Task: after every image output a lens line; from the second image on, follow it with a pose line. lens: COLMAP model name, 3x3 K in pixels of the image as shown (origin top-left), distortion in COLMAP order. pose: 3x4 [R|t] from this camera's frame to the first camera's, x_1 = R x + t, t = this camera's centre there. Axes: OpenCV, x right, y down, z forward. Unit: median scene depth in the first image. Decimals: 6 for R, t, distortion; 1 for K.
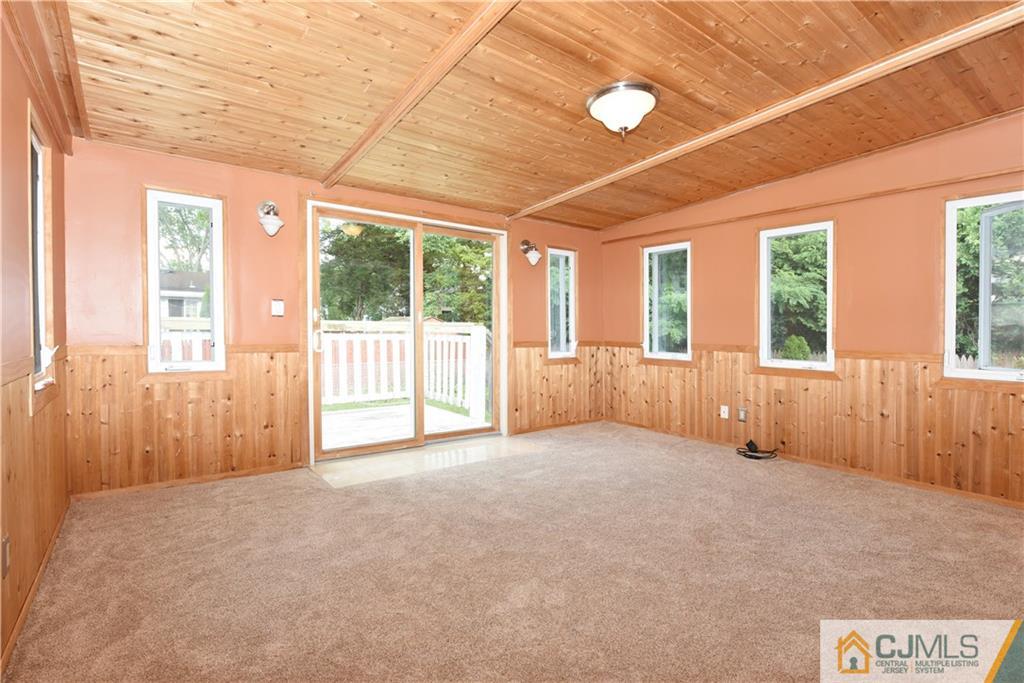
lens RADIAL K [[499.8, 0, 515.1], [0, 499.8, 349.6], [0, 0, 1]] dist [0.003927, 0.000108]
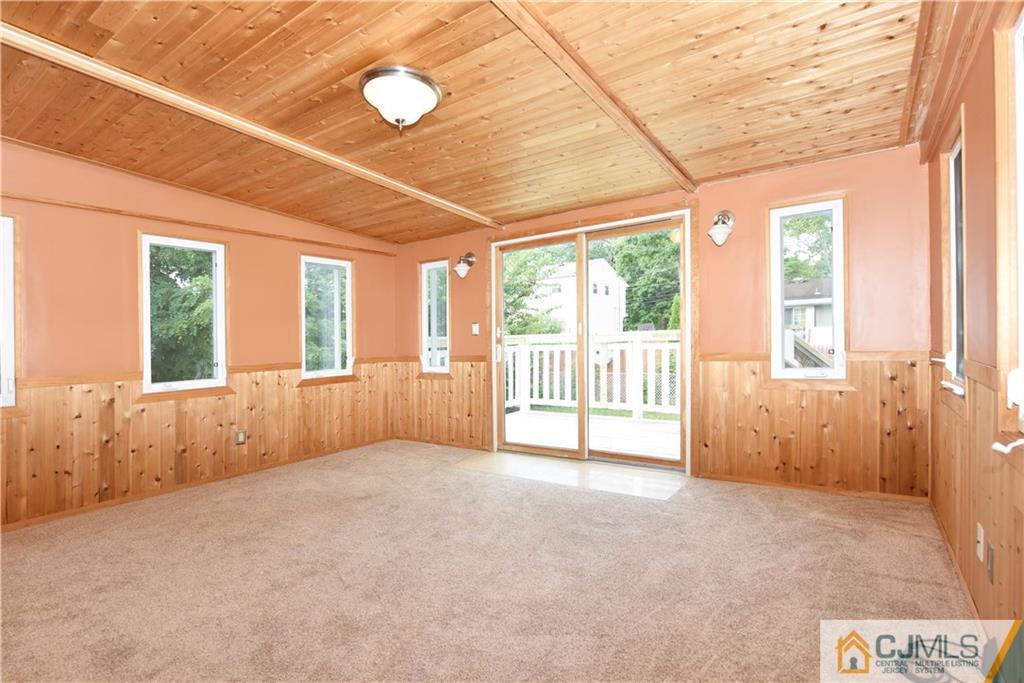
lens RADIAL K [[499.8, 0, 514.8], [0, 499.8, 344.4], [0, 0, 1]] dist [0.003927, 0.000108]
pose [[0.320860, -0.009859, -0.947075, 0.717037], [-0.002533, 0.999933, -0.011268, -0.022328], [0.947123, 0.006014, 0.320813, 0.569965]]
